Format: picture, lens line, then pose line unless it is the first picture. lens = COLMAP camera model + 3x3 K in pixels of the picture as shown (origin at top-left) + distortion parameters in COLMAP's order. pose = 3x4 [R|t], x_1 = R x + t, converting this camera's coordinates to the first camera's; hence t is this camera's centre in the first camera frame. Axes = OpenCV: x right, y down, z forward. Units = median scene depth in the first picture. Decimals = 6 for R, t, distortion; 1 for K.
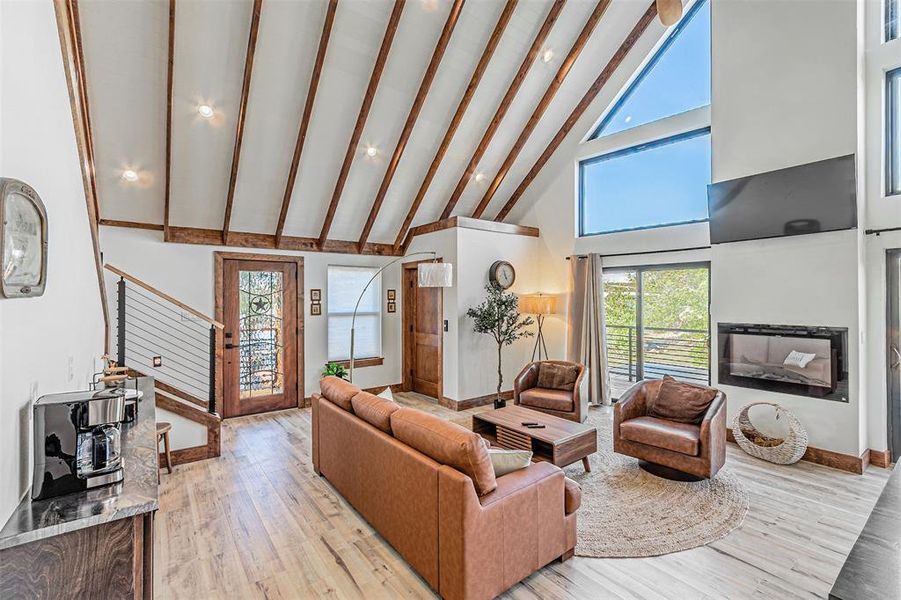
lens RADIAL K [[396.1, 0, 450.5], [0, 396.1, 299.3], [0, 0, 1]] dist [-0.000004, -0.000056]
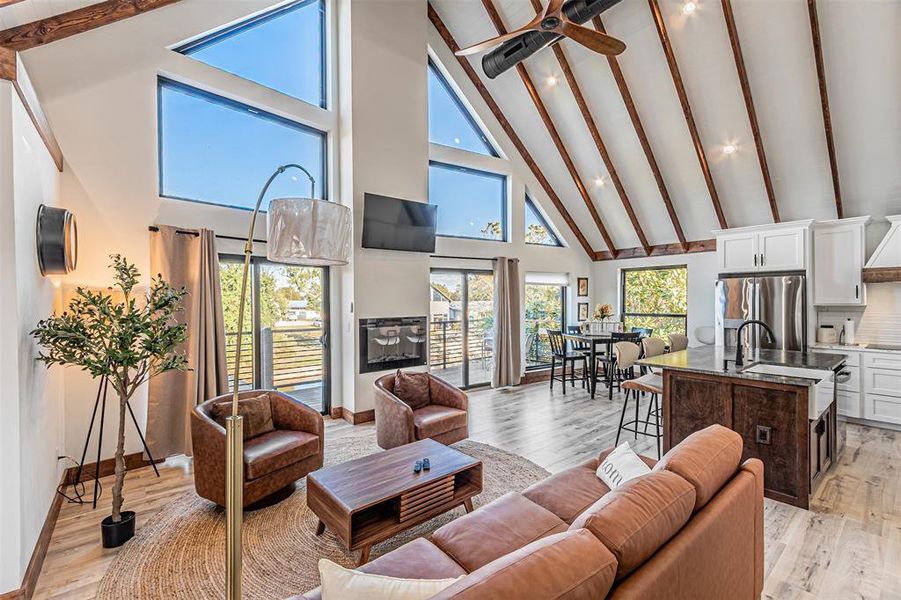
lens RADIAL K [[396.1, 0, 451.6], [0, 396.1, 299.7], [0, 0, 1]] dist [-0.000004, -0.000056]
pose [[-0.061009, -0.000944, 0.998137, -0.343779], [-0.007037, 0.999975, 0.000516, -0.000077], [-0.998112, -0.006992, -0.061014, 0.621781]]
